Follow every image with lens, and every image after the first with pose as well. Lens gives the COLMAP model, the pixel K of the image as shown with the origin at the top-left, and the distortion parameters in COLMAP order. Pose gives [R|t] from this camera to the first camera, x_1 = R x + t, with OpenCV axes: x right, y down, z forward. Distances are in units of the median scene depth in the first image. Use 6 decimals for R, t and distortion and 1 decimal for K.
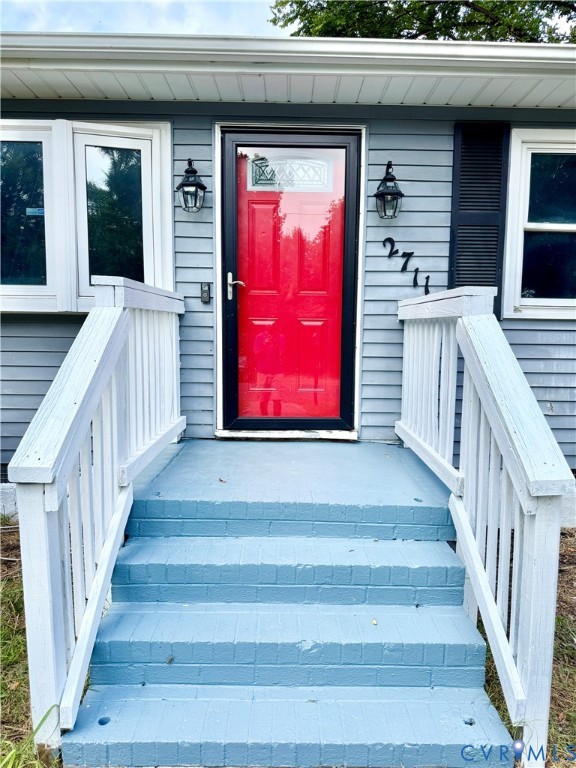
lens RADIAL K [[545.3, 0, 287.6], [0, 545.3, 395.0], [0, 0, 1]] dist [0.012752, -0.007982]
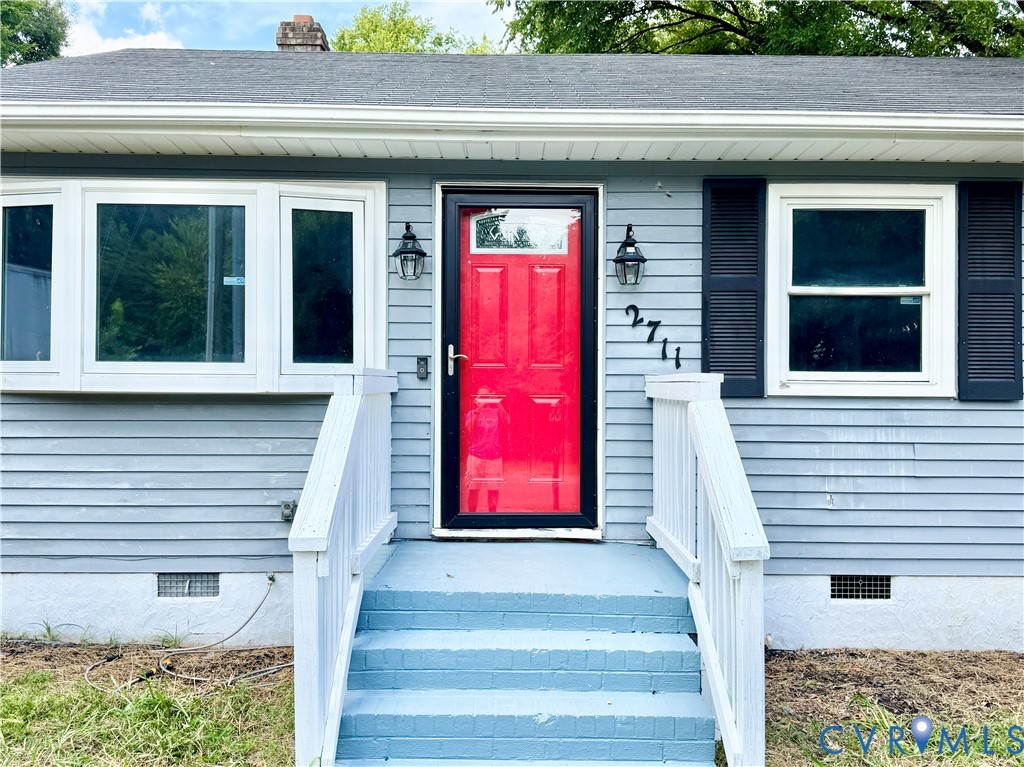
lens RADIAL K [[946.5, 0, 509.9], [0, 946.5, 388.0], [0, 0, 1]] dist [0.095793, 0.000000]
pose [[0.999980, -0.005453, 0.003348, -0.017257], [0.005820, 0.992573, -0.121514, 0.029408], [-0.002660, 0.121531, 0.992584, -0.508489]]
